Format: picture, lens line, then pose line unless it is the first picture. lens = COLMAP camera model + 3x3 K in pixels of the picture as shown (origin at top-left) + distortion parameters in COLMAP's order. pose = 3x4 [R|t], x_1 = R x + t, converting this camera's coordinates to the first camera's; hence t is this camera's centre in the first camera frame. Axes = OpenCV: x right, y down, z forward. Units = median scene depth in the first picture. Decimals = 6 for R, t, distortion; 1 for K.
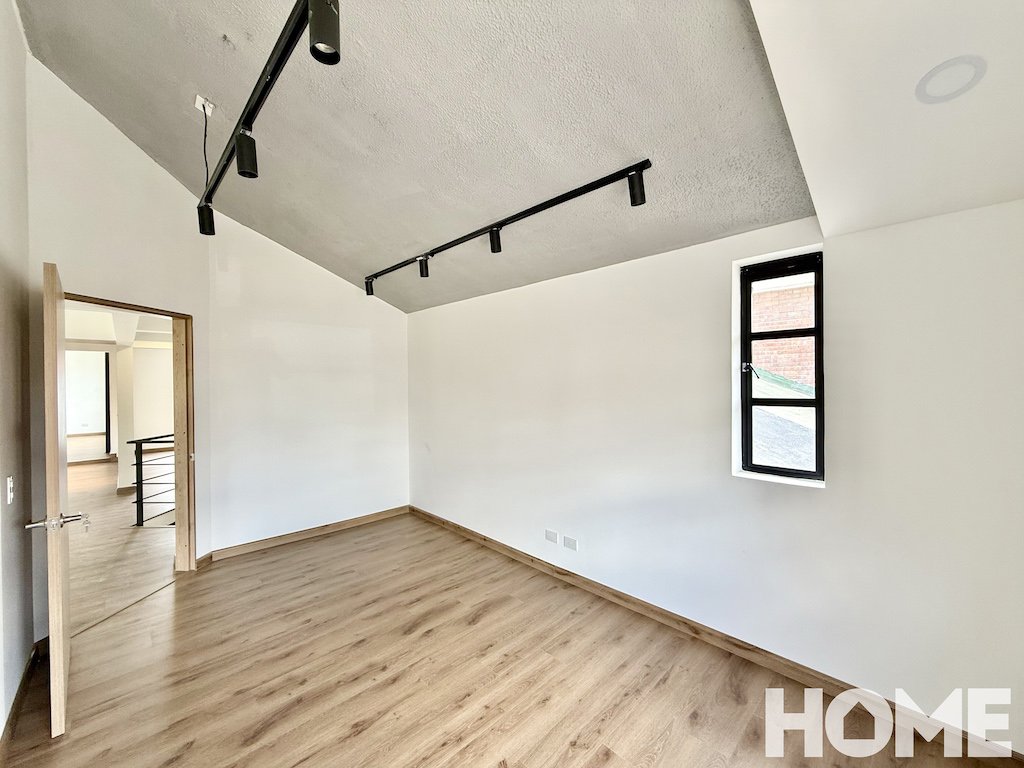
lens RADIAL K [[407.6, 0, 508.2], [0, 407.6, 385.5], [0, 0, 1]] dist [-0.000518, 0.000051]
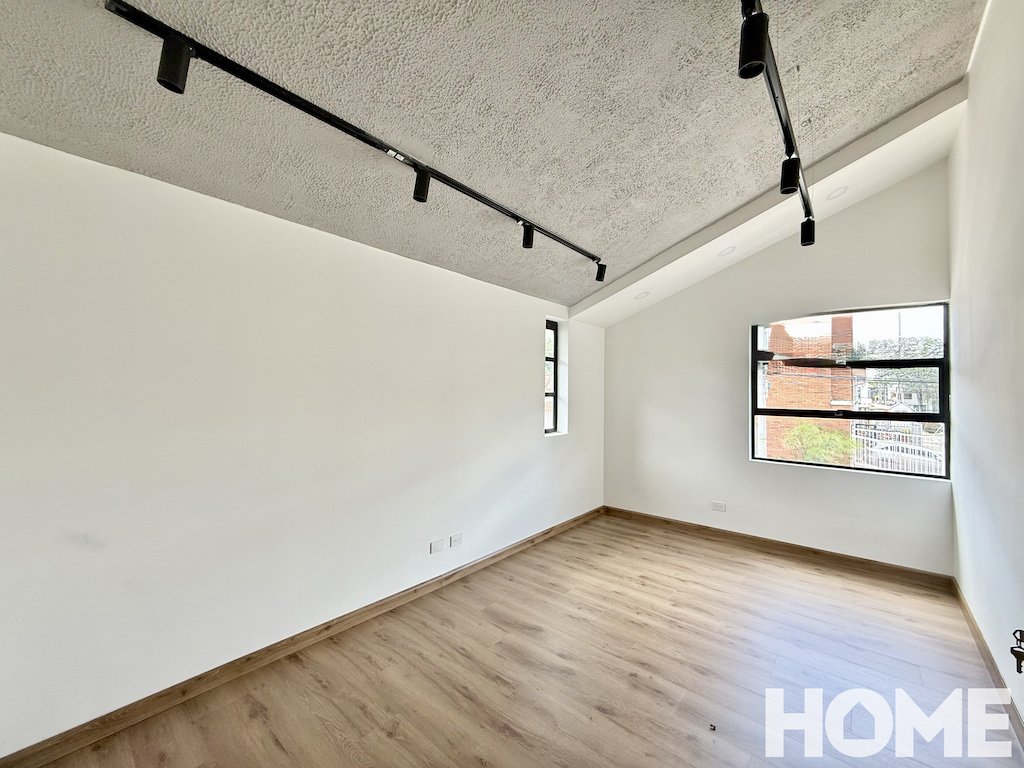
lens RADIAL K [[407.6, 0, 512.9], [0, 407.6, 384.3], [0, 0, 1]] dist [-0.000518, 0.000051]
pose [[-0.097663, 0.025422, 0.994895, -1.075065], [-0.003836, 0.999657, -0.025920, 0.038778], [-0.995212, -0.006348, -0.097532, 1.195108]]
